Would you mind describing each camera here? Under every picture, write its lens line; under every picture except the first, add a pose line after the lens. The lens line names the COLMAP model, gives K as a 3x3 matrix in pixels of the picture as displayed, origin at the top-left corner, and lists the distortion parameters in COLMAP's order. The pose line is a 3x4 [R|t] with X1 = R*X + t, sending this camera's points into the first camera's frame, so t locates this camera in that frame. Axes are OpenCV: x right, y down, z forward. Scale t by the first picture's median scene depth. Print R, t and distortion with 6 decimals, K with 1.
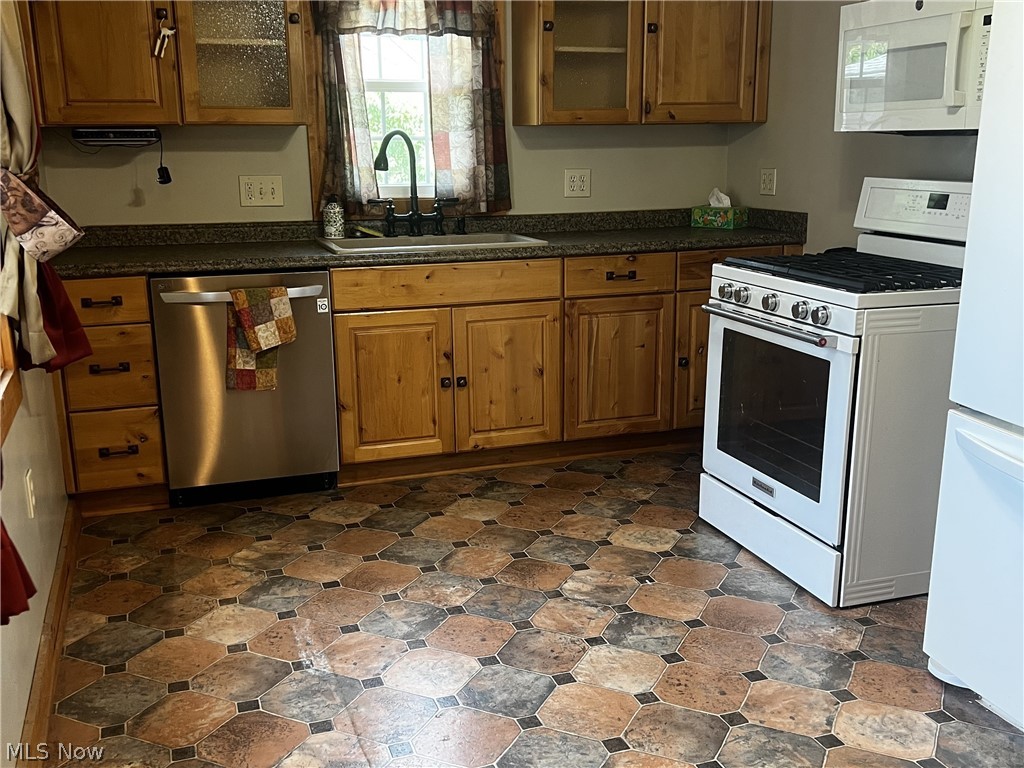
lens RADIAL K [[1022.6, 0, 517.2], [0, 1022.6, 386.2], [0, 0, 1]] dist [0.043205, -0.037281]
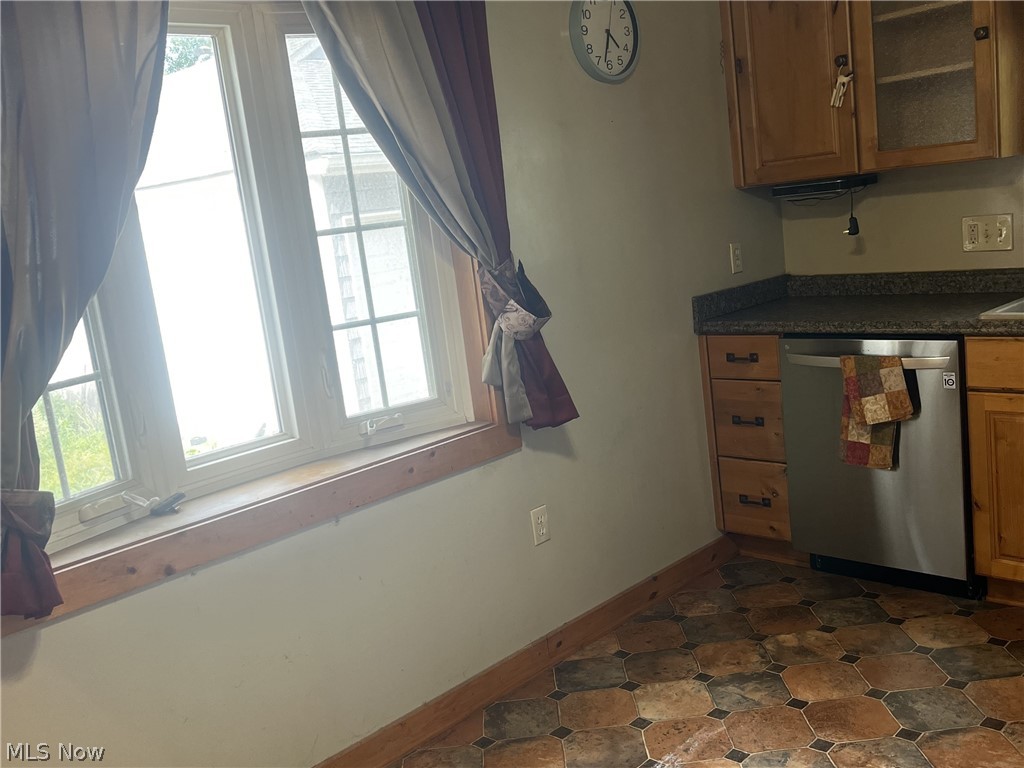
lens RADIAL K [[1022.6, 0, 517.2], [0, 1022.6, 386.2], [0, 0, 1]] dist [0.043205, -0.037281]
pose [[0.435370, 0.114540, -0.892936, 0.417723], [-0.094839, 0.992189, 0.081031, -0.112562], [0.895242, 0.049406, 0.442832, 0.326892]]
